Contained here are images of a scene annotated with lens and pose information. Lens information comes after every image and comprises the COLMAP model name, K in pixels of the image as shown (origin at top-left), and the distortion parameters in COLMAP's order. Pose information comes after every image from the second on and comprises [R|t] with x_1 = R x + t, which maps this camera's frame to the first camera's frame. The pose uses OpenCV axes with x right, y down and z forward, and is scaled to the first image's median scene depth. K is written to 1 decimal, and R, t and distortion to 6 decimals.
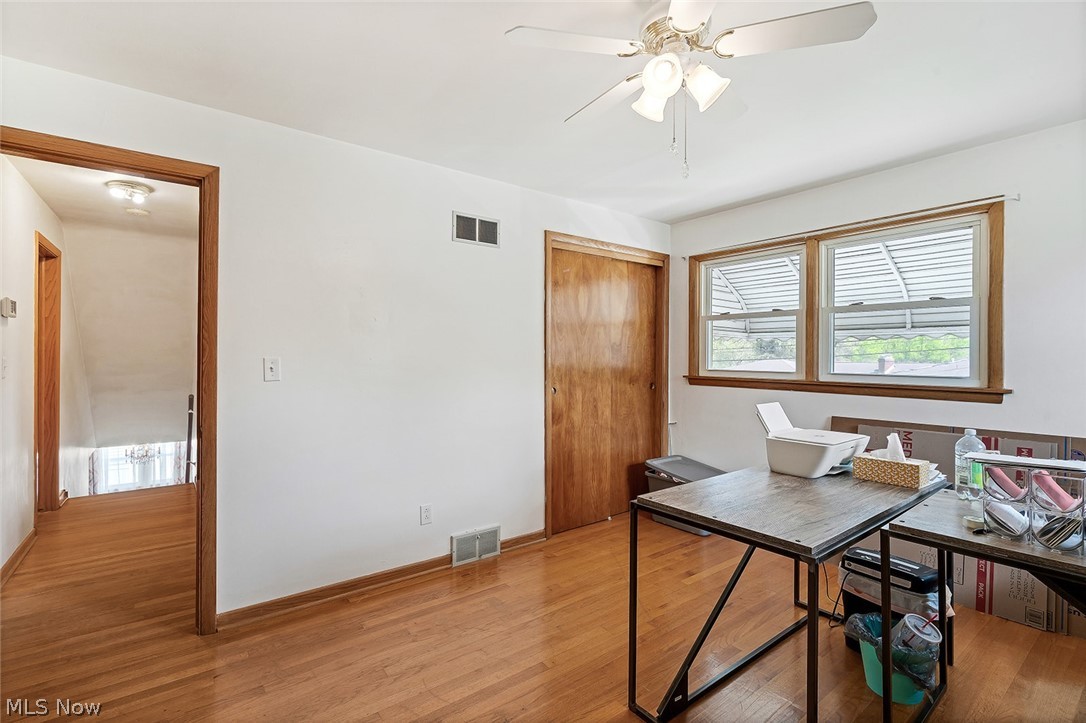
lens RADIAL K [[497.2, 0, 543.7], [0, 497.2, 361.2], [0, 0, 1]] dist [0.000070, 0.000132]
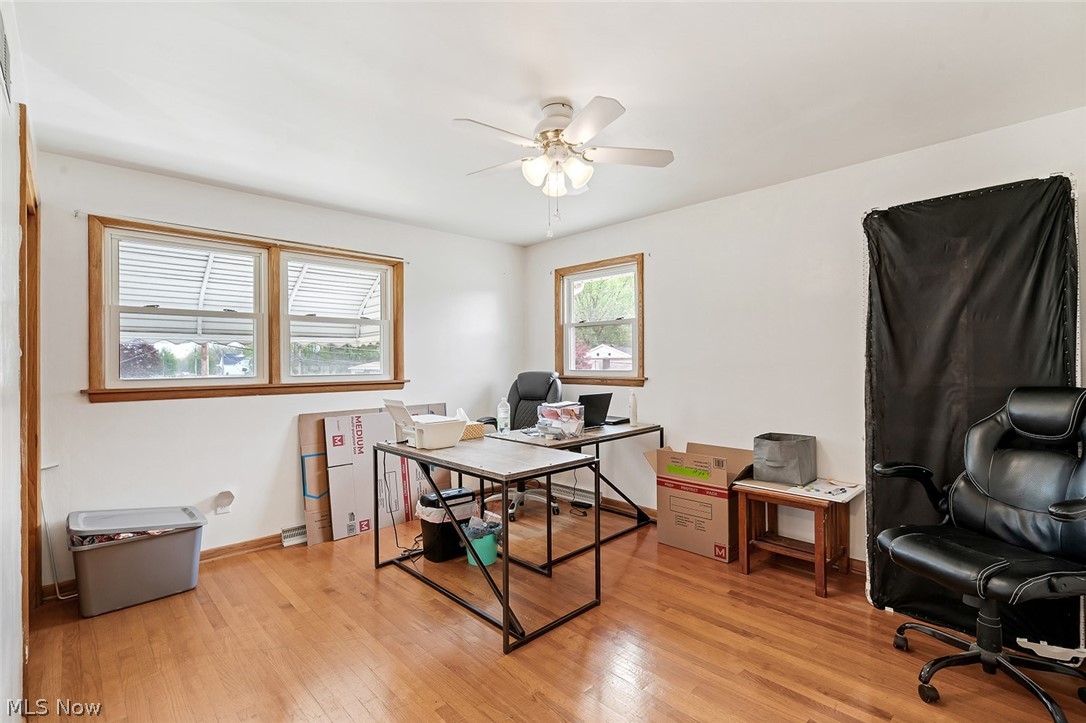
lens RADIAL K [[493.3, 0, 539.1], [0, 493.3, 367.2], [0, 0, 1]] dist [-0.001129, 0.000107]
pose [[-0.102368, -0.015320, 0.994629, -0.518228], [0.016420, 0.999719, 0.017088, -0.003713], [-0.994611, 0.018081, -0.102088, 0.537452]]
